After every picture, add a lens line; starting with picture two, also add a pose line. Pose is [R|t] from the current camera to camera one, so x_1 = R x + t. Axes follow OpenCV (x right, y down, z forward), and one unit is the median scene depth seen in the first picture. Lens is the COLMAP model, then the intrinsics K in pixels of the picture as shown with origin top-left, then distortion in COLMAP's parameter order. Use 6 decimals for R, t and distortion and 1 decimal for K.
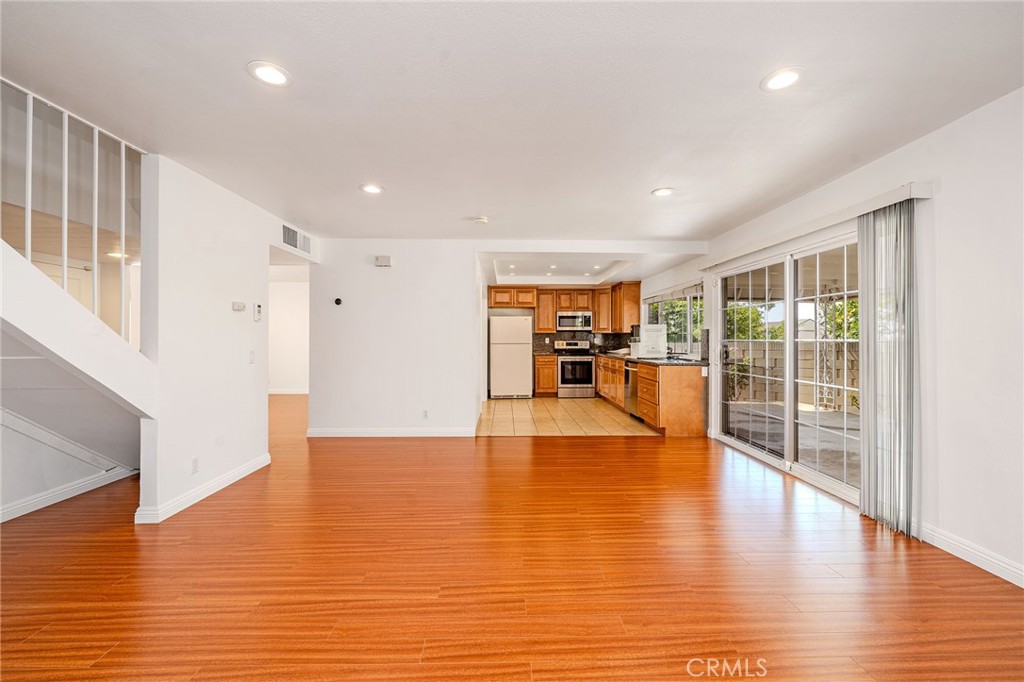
lens RADIAL K [[408.8, 0, 511.0], [0, 408.8, 335.1], [0, 0, 1]] dist [-0.000095, 0.000720]
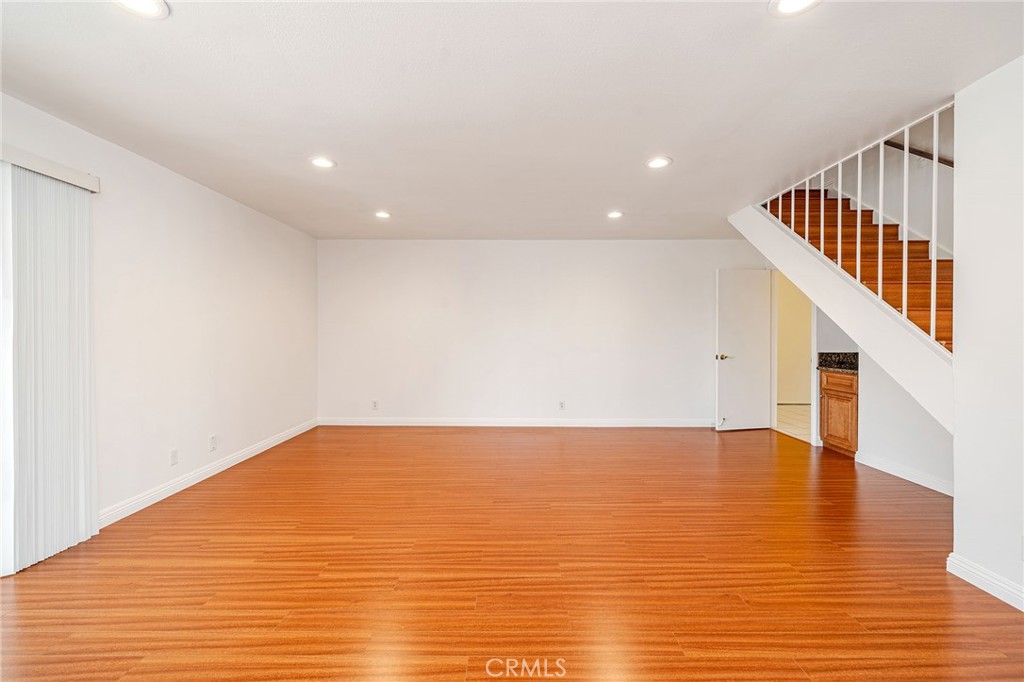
lens RADIAL K [[408.8, 0, 512.8], [0, 408.8, 339.0], [0, 0, 1]] dist [-0.000095, 0.000720]
pose [[-0.999856, -0.001107, 0.016912, -0.015076], [-0.001011, 0.999983, 0.005729, 0.004216], [-0.016918, 0.005711, -0.999841, 0.584330]]
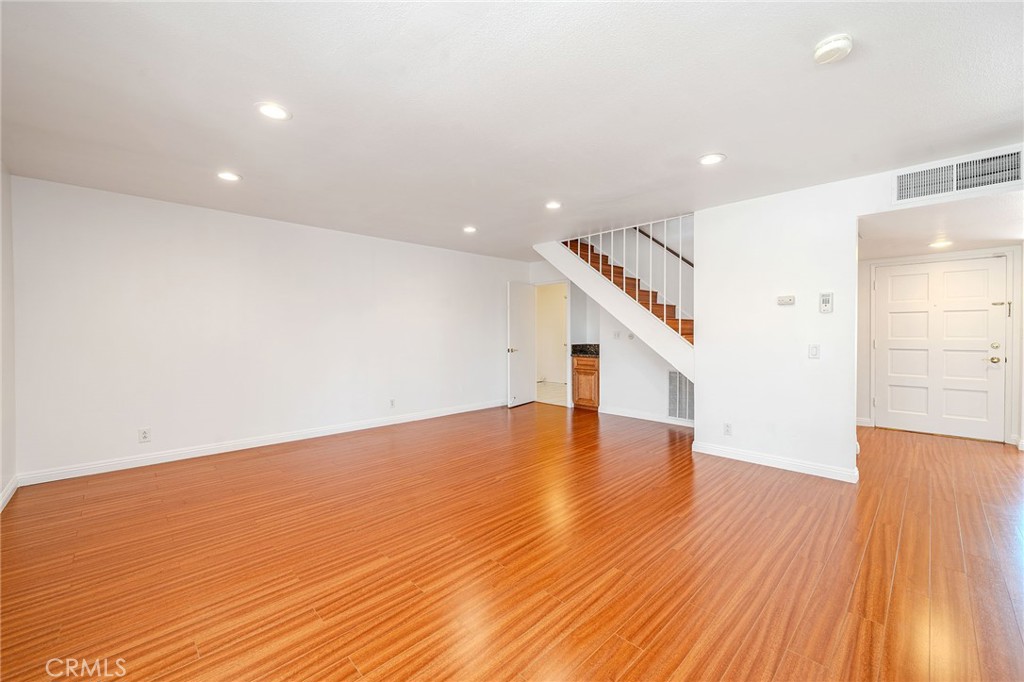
lens RADIAL K [[408.8, 0, 508.1], [0, 408.8, 337.7], [0, 0, 1]] dist [-0.000095, 0.000720]
pose [[-0.731504, 0.010172, -0.681761, 0.228001], [0.007030, 0.999948, 0.007376, 0.004400], [0.681800, 0.000602, -0.731538, 0.540722]]
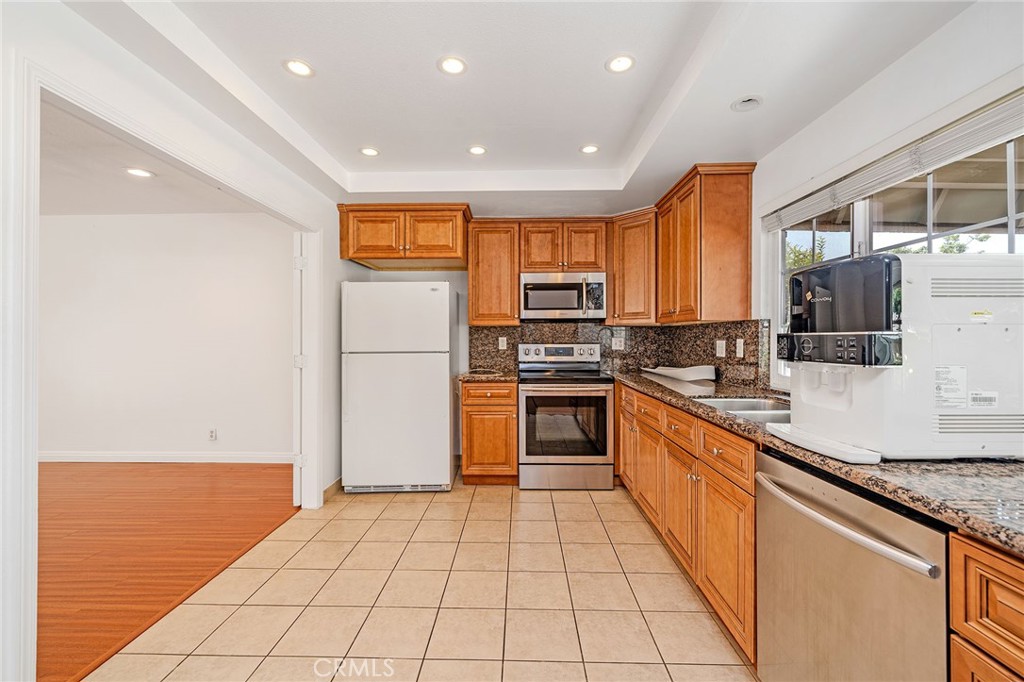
lens RADIAL K [[408.8, 0, 505.1], [0, 408.8, 337.1], [0, 0, 1]] dist [-0.000095, 0.000720]
pose [[0.998639, -0.000632, -0.052155, 0.124612], [0.000943, 0.999982, 0.005942, 0.004462], [0.052150, -0.005983, 0.998621, 0.615744]]
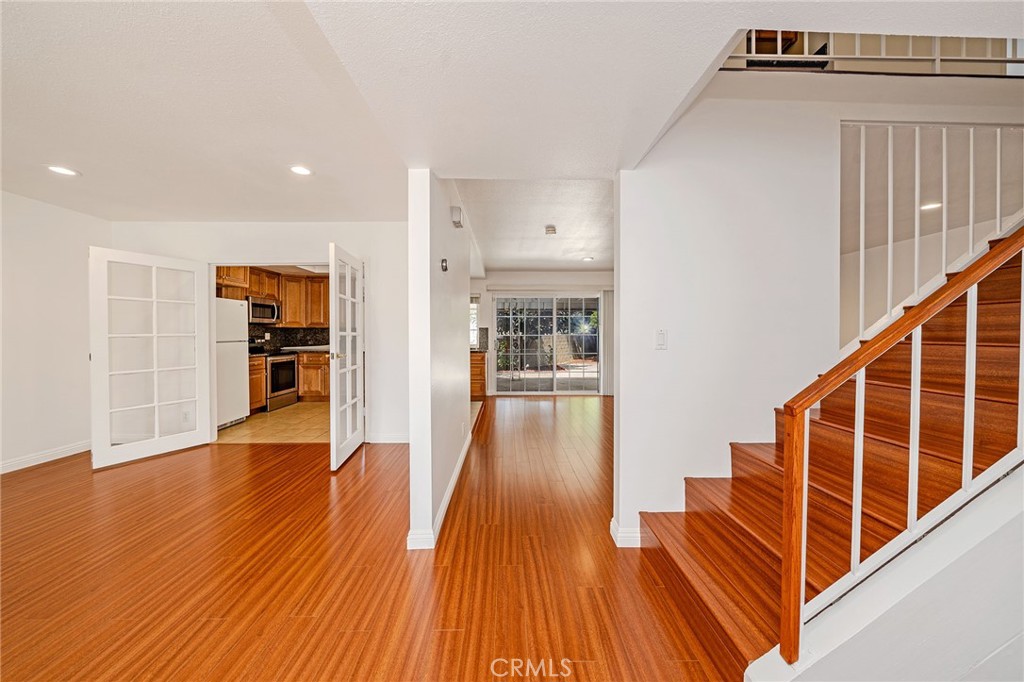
lens RADIAL K [[354.2, 0, 512.4], [0, 354.2, 336.8], [0, 0, 1]] dist [-0.002160, -0.000025]
pose [[-0.002709, -0.008686, 0.999959, -0.549910], [-0.013196, 0.999876, 0.008649, 0.001953], [-0.999909, -0.013173, -0.002823, 0.556592]]
